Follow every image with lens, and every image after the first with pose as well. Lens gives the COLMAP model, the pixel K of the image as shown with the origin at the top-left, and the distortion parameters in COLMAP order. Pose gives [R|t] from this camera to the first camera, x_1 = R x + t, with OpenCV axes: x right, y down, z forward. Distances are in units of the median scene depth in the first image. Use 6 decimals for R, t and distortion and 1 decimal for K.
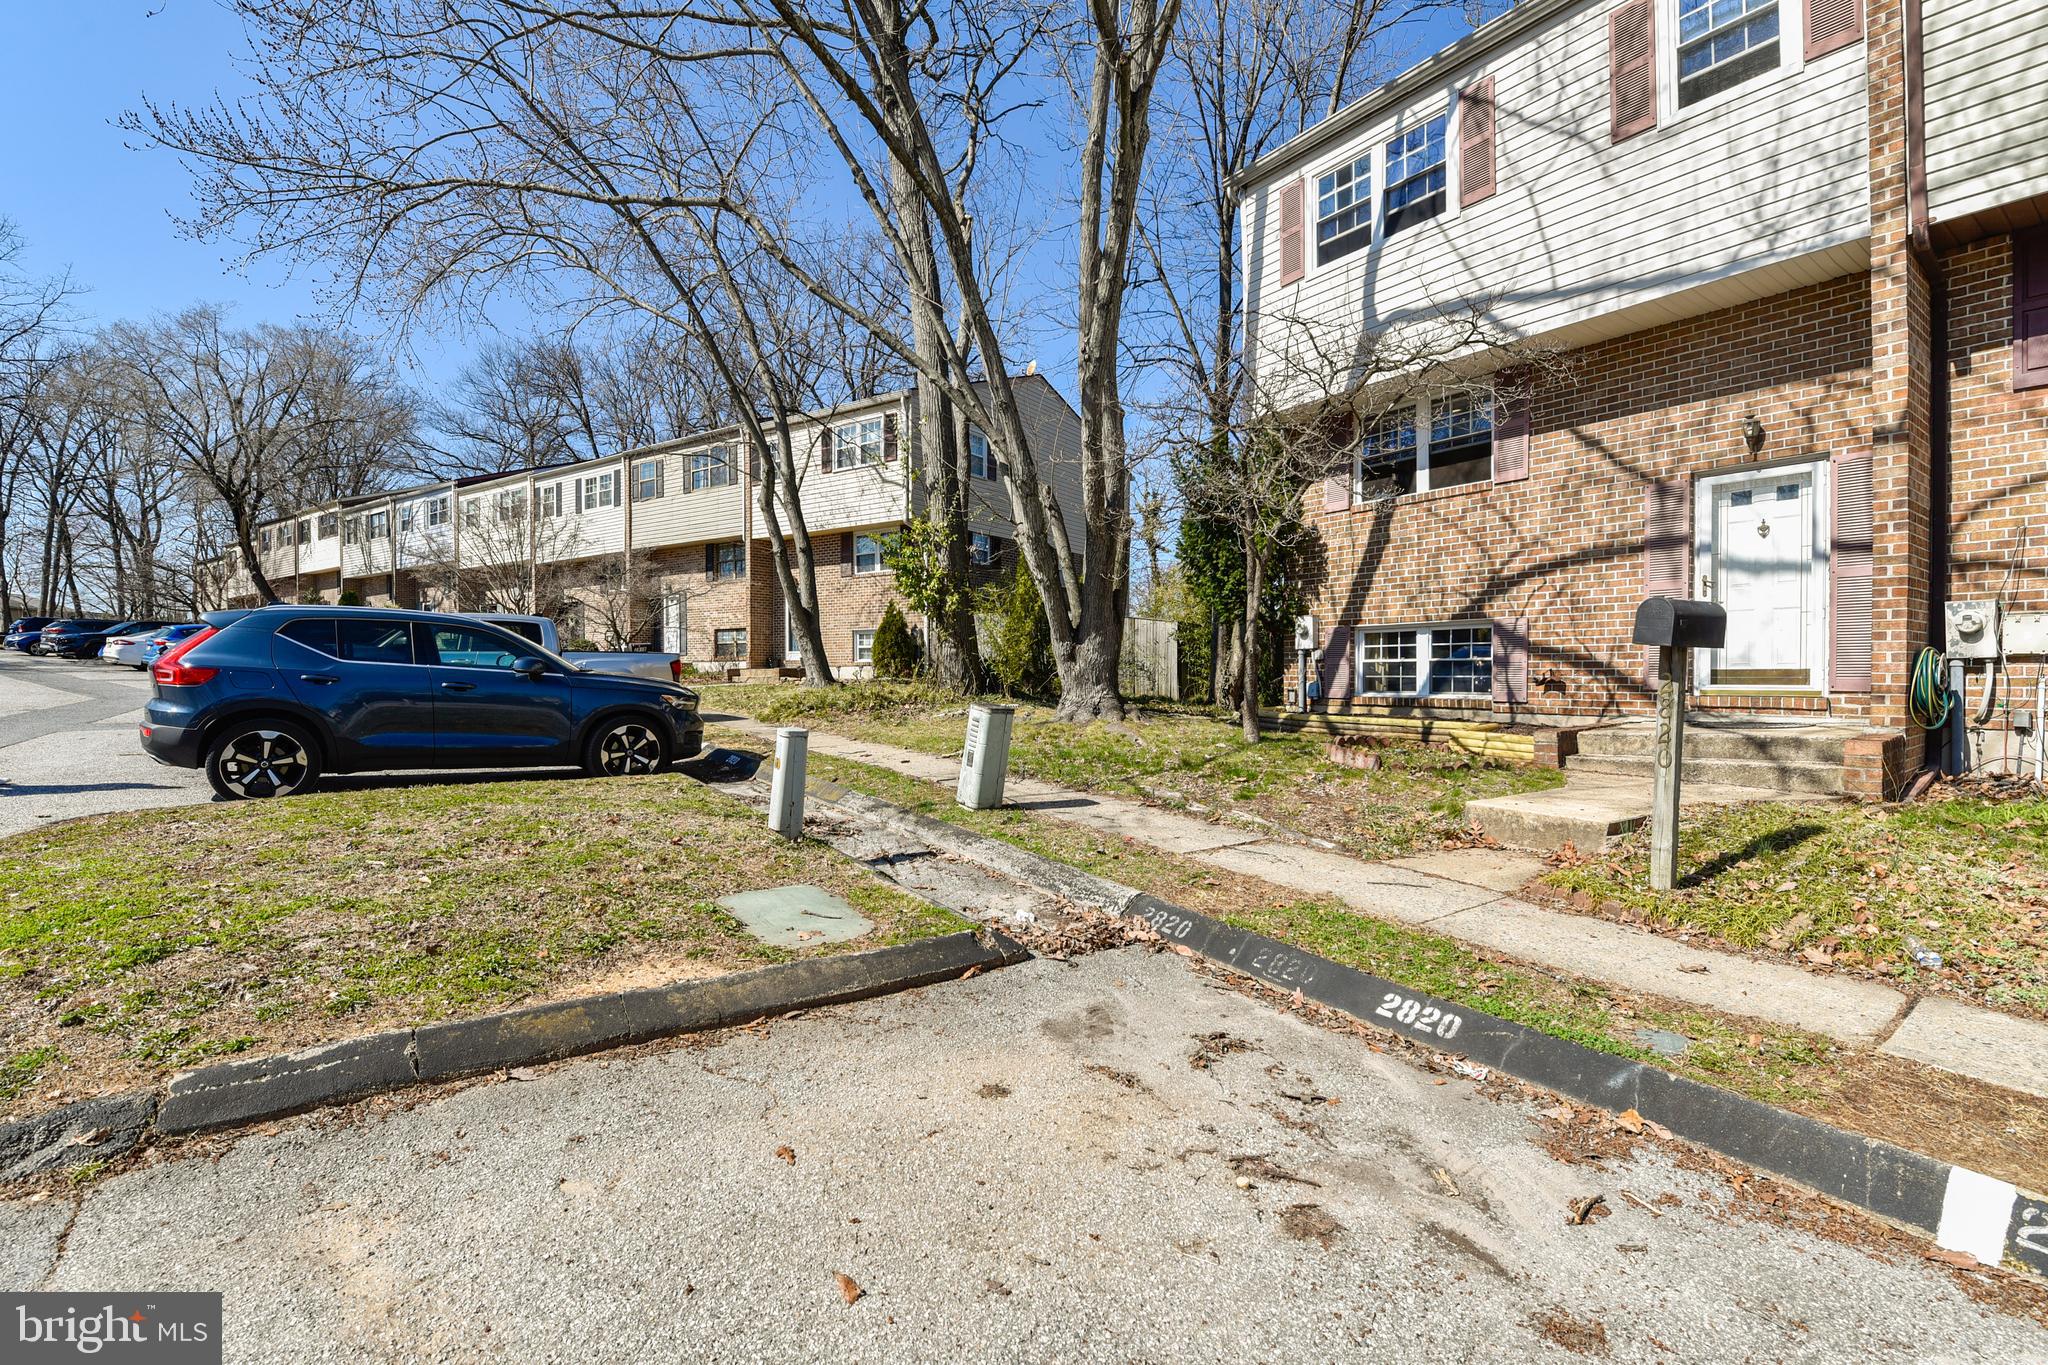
lens RADIAL K [[911.4, 0, 1024.0], [0, 911.4, 682.5], [0, 0, 1]] dist [0.000450, -0.011587]
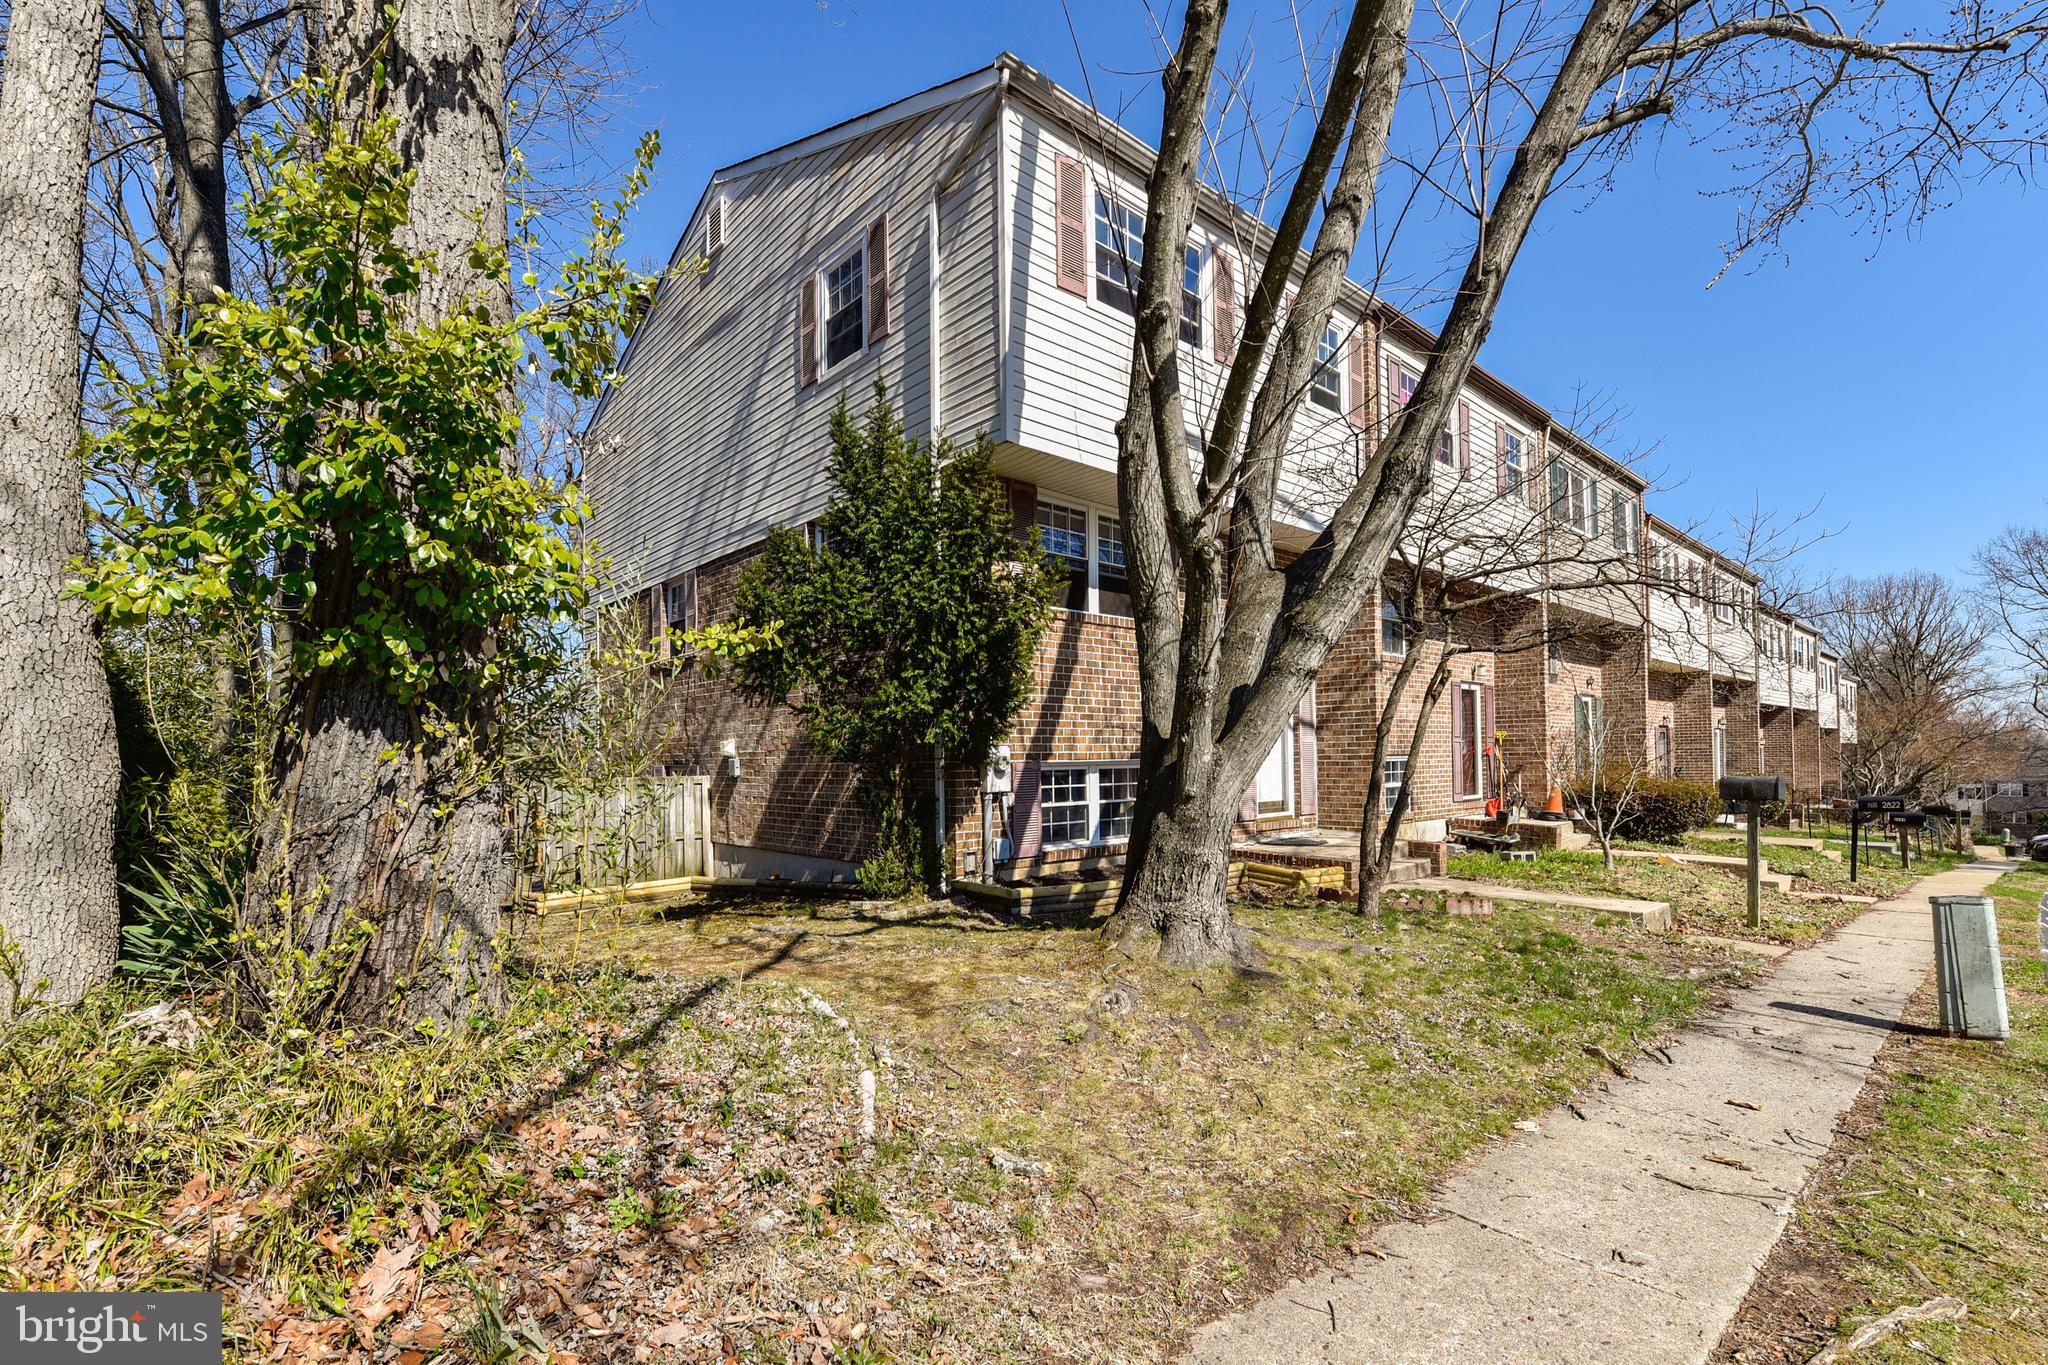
lens RADIAL K [[908.4, 0, 1030.9], [0, 908.4, 740.3], [0, 0, 1]] dist [-0.000653, -0.011602]
pose [[-0.128510, 0.025596, 0.991378, -0.478567], [0.021952, 0.999495, -0.022959, -0.073653], [-0.991465, 0.018812, -0.129007, 1.309562]]
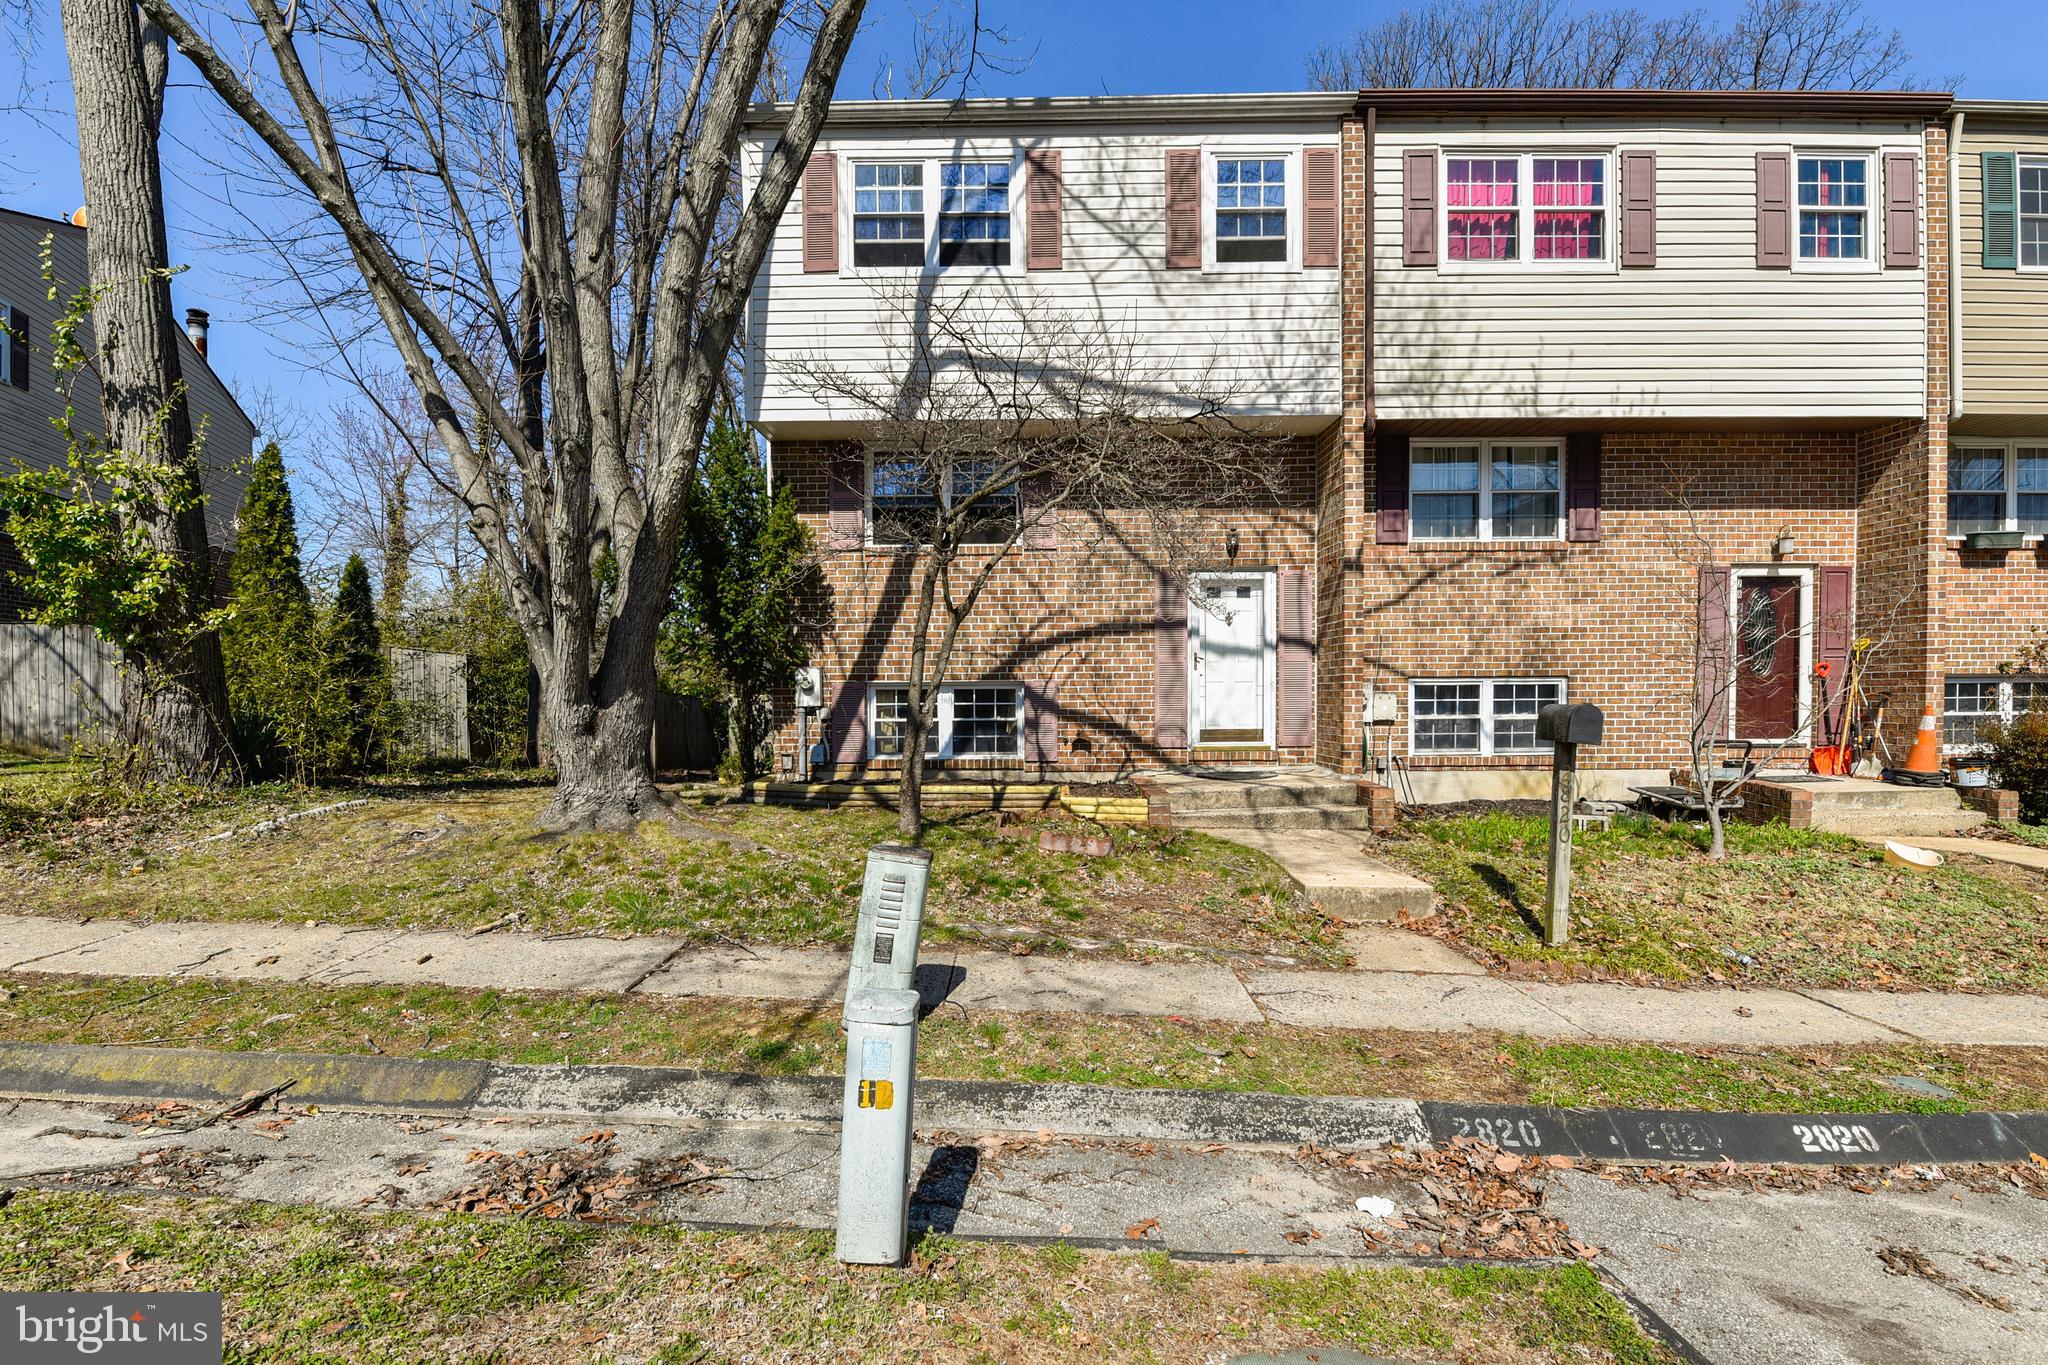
lens RADIAL K [[906.6, 0, 1022.5], [0, 906.6, 710.8], [0, 0, 1]] dist [0.001656, -0.011499]
pose [[0.576105, -0.016309, 0.817213, -0.331233], [0.011306, 0.999864, 0.011984, -0.049980], [-0.817298, 0.002335, 0.576211, 0.425074]]
